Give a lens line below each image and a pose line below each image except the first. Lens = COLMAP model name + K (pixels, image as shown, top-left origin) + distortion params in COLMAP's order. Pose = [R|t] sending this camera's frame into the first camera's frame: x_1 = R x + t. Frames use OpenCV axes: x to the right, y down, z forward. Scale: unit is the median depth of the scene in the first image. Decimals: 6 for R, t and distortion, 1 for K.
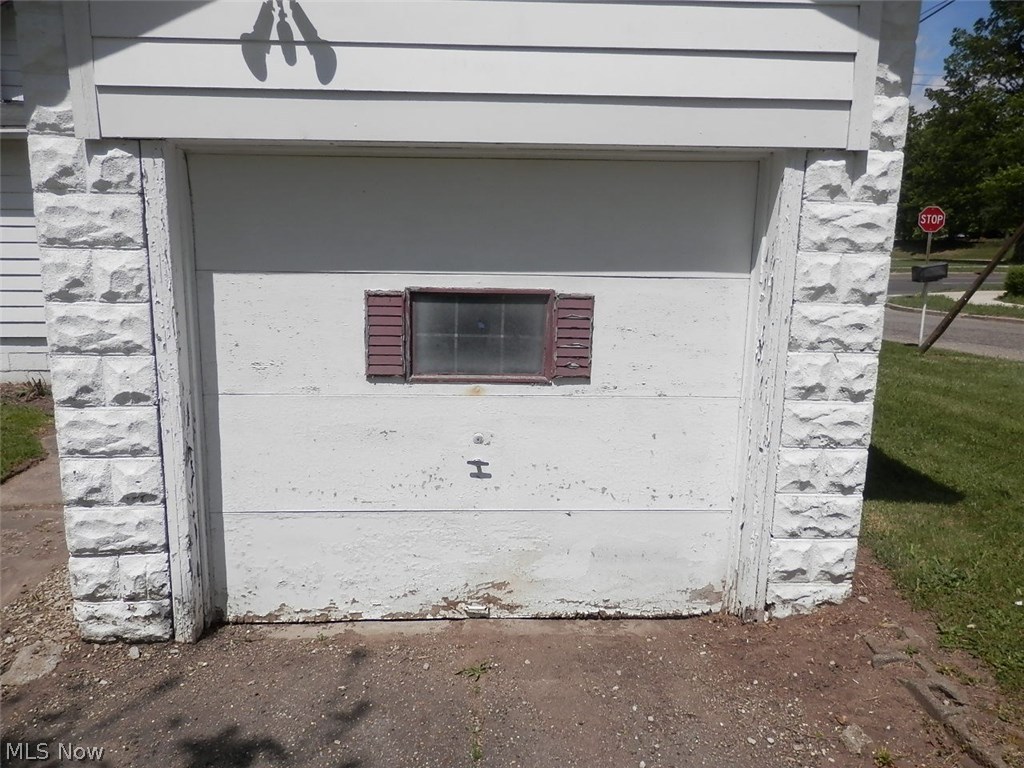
lens RADIAL K [[754.6, 0, 511.9], [0, 754.6, 382.5], [0, 0, 1]] dist [0.013066, 0.006858]
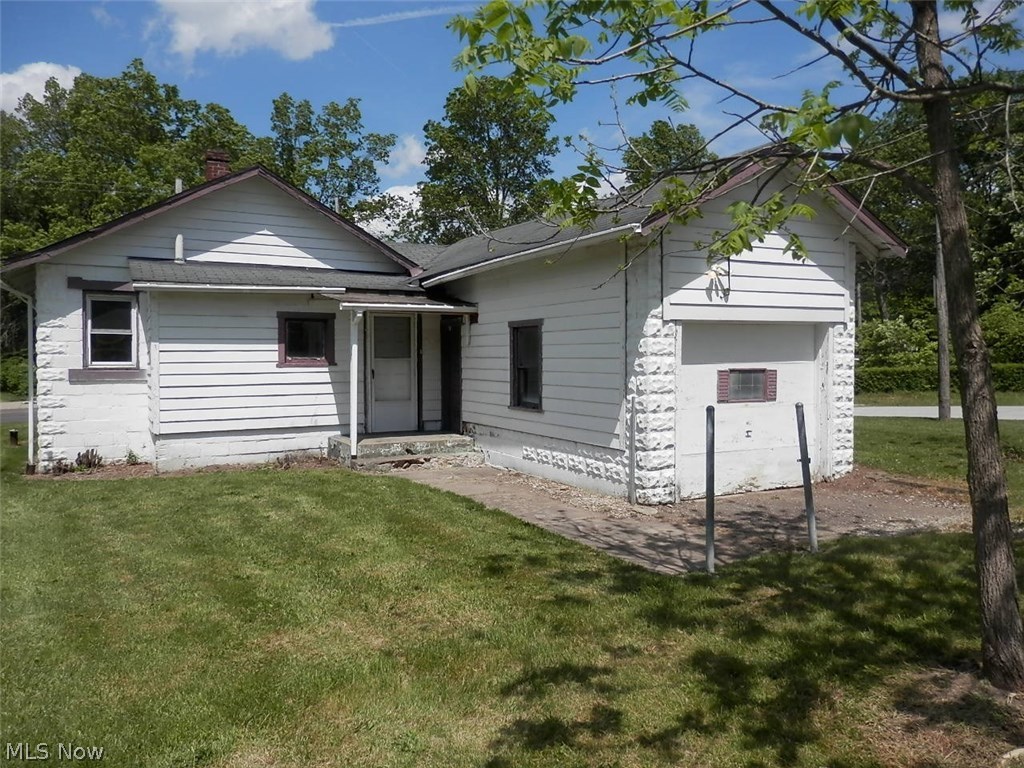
lens RADIAL K [[754.6, 0, 511.9], [0, 754.6, 382.8], [0, 0, 1]] dist [0.013066, 0.006858]
pose [[0.908656, -0.033353, 0.416211, -2.071690], [0.097235, 0.986302, -0.133244, 0.227015], [-0.406065, 0.161543, 0.899453, -1.214396]]
